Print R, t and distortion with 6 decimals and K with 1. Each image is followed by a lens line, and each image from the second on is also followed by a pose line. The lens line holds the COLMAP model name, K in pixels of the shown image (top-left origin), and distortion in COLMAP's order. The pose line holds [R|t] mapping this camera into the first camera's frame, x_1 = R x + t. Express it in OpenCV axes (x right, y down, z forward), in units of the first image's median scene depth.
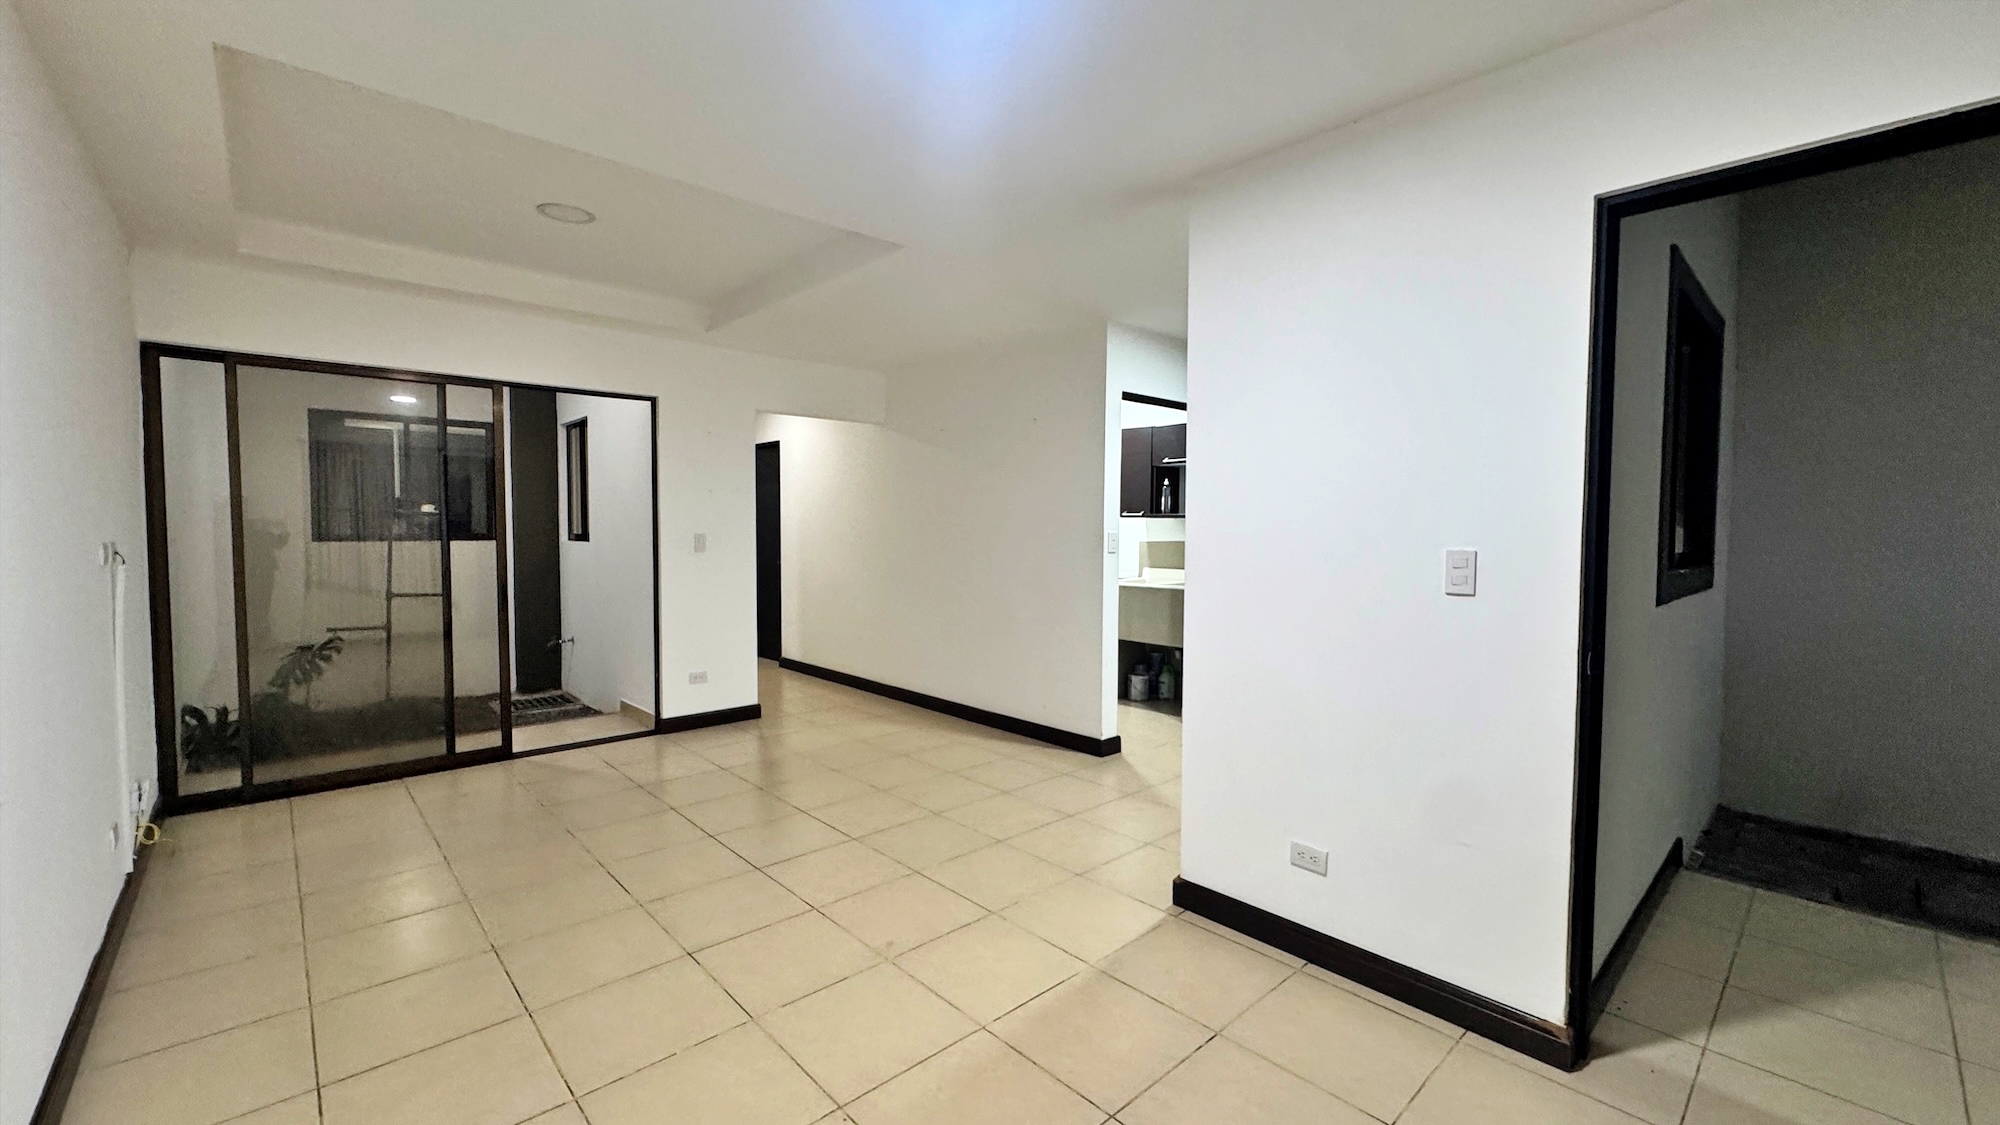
lens RADIAL K [[798.0, 0, 996.2], [0, 798.0, 563.1], [0, 0, 1]] dist [-0.001641, 0.000021]
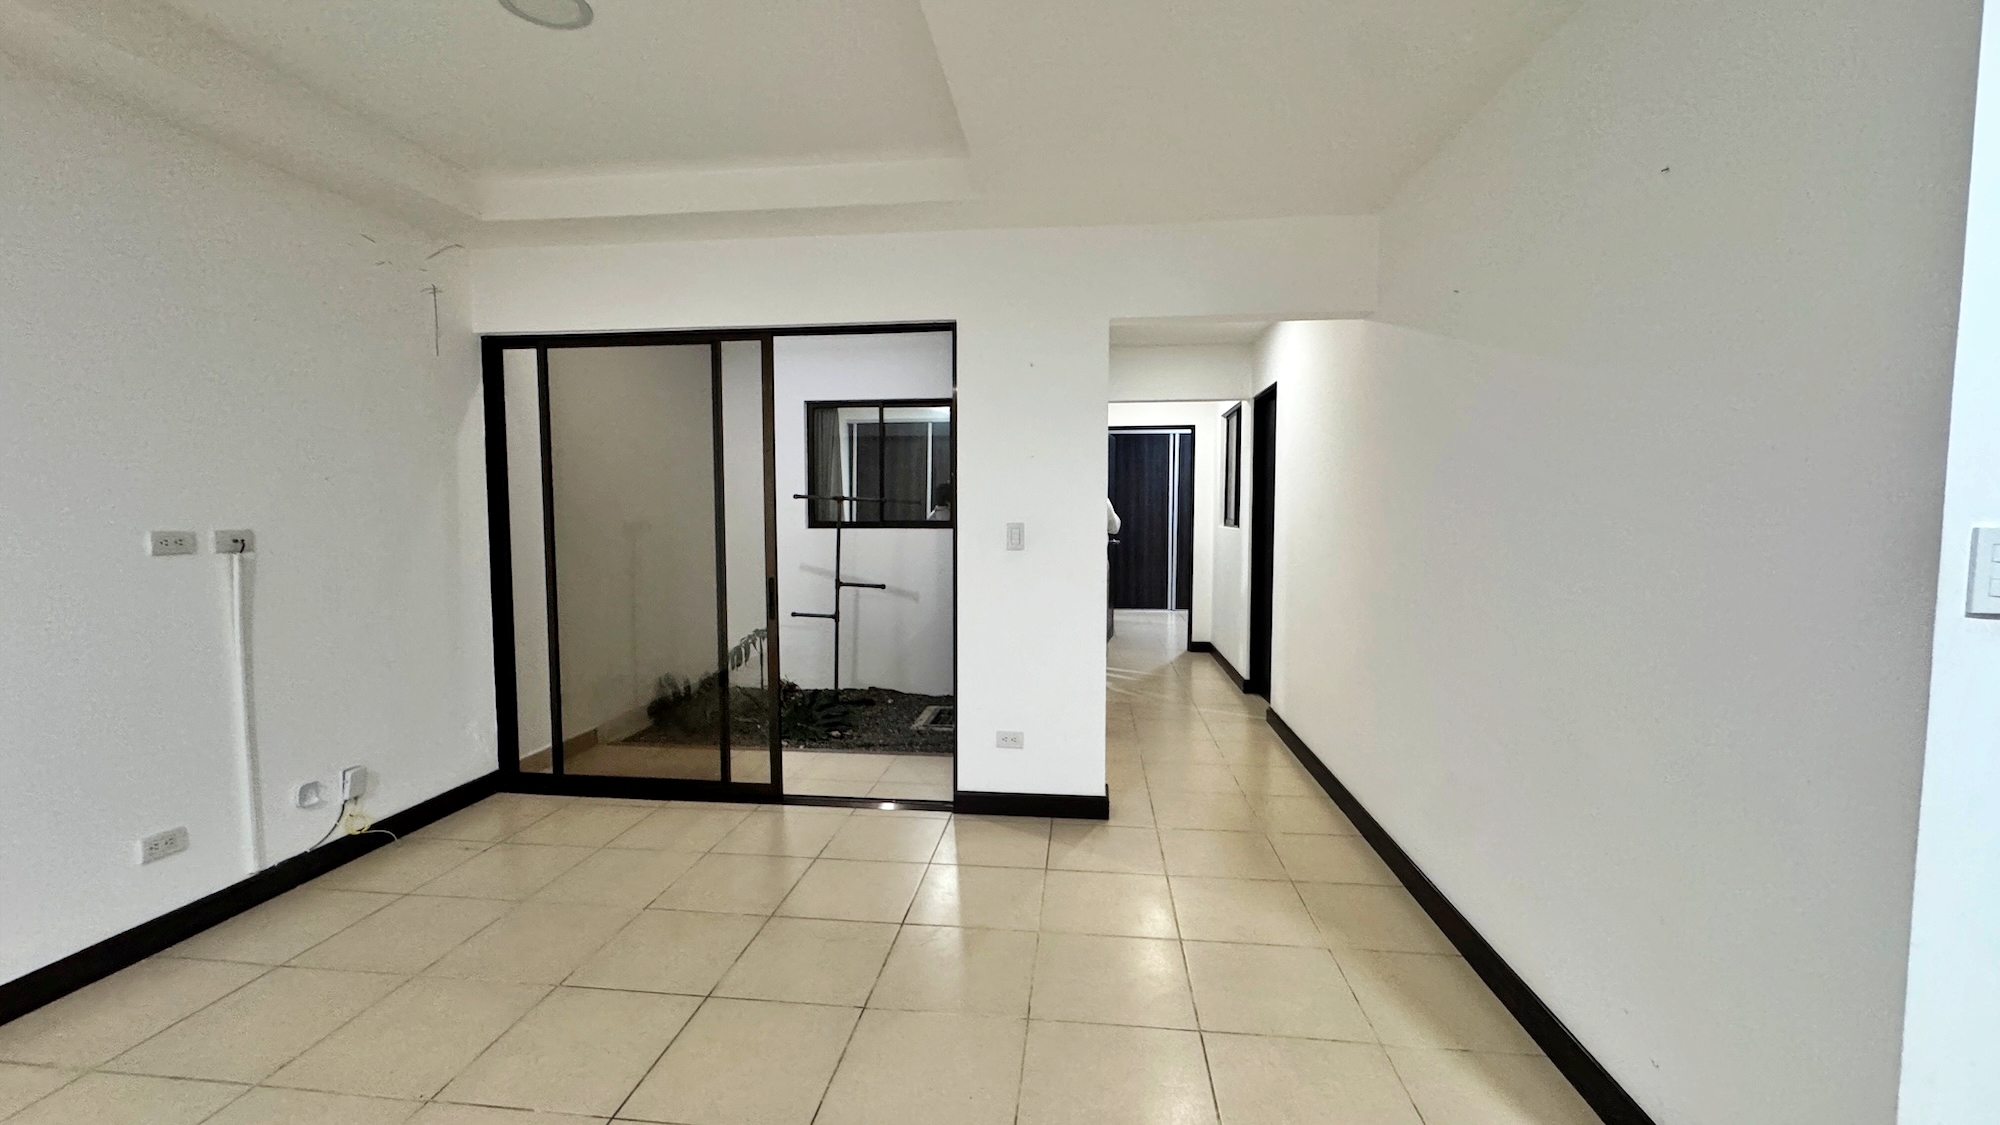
lens RADIAL K [[798.0, 0, 996.2], [0, 798.0, 563.1], [0, 0, 1]] dist [-0.001641, 0.000021]
pose [[0.654188, 0.044129, -0.755043, 0.113308], [-0.031200, 0.999021, 0.031355, -0.023597], [0.755688, 0.003045, 0.654925, 0.558027]]
